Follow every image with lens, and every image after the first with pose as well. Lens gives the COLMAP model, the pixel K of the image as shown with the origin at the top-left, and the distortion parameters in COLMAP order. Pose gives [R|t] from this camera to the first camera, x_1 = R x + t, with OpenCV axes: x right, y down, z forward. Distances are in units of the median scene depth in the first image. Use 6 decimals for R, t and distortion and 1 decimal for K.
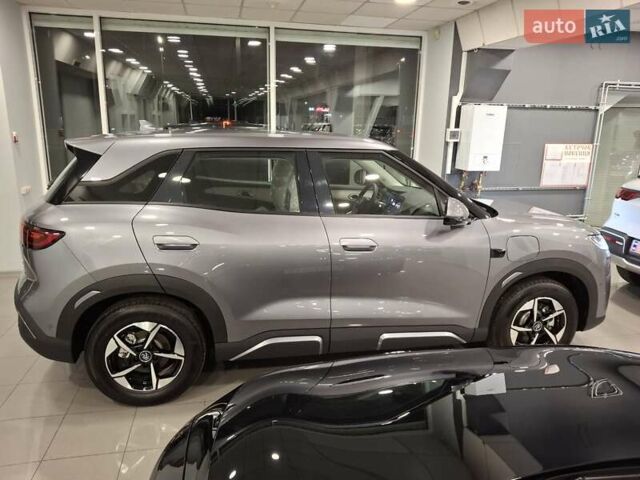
lens RADIAL K [[473.8, 0, 320.0], [0, 473.8, 240.0], [0, 0, 1]] dist [0.041249, -0.063264]
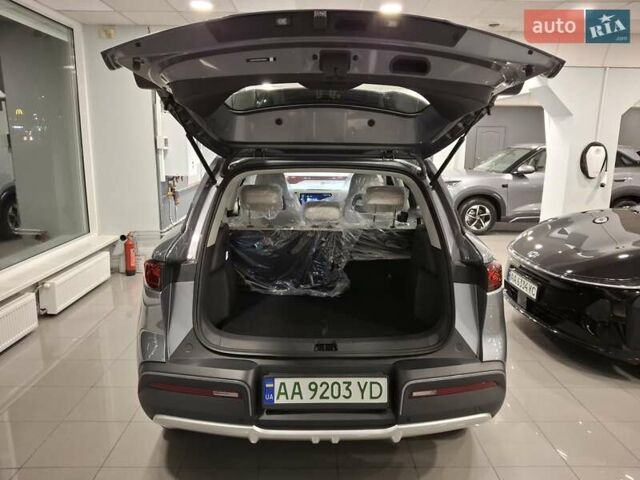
lens RADIAL K [[473.8, 0, 320.0], [0, 473.8, 240.0], [0, 0, 1]] dist [0.041249, -0.063264]
pose [[0.180879, -0.223791, 0.957706, -0.878511], [0.231473, 0.956101, 0.179698, -0.172195], [-0.955878, 0.189180, 0.224740, 0.672650]]
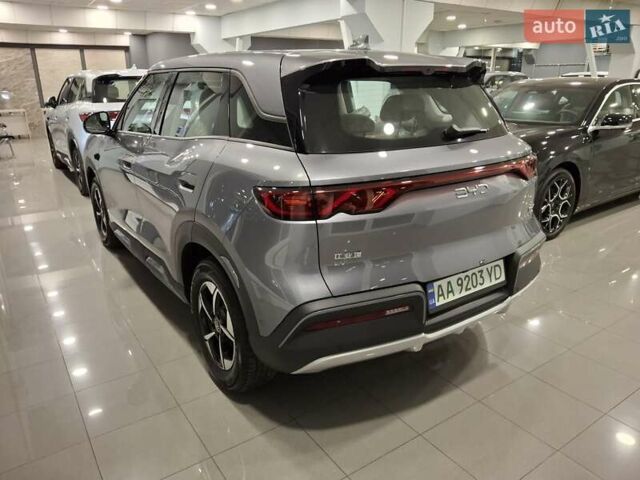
lens RADIAL K [[473.8, 0, 320.0], [0, 473.8, 240.0], [0, 0, 1]] dist [0.041249, -0.063264]
pose [[-0.385348, -0.313342, 0.867942, -0.820560], [0.221845, 0.881538, 0.416745, -0.225101], [-0.895708, 0.353140, -0.270185, 1.053299]]
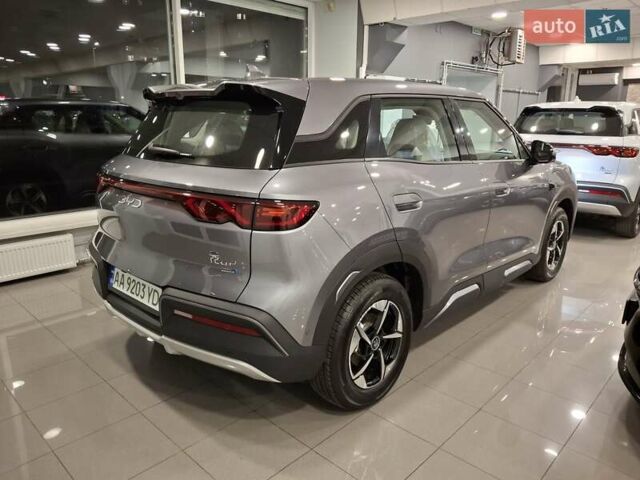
lens RADIAL K [[473.8, 0, 320.0], [0, 473.8, 240.0], [0, 0, 1]] dist [0.041249, -0.063264]
pose [[0.819579, -0.161067, 0.549862, -0.581884], [0.151351, 0.986447, 0.063362, -0.002307], [-0.552615, 0.031292, 0.832849, 0.233316]]
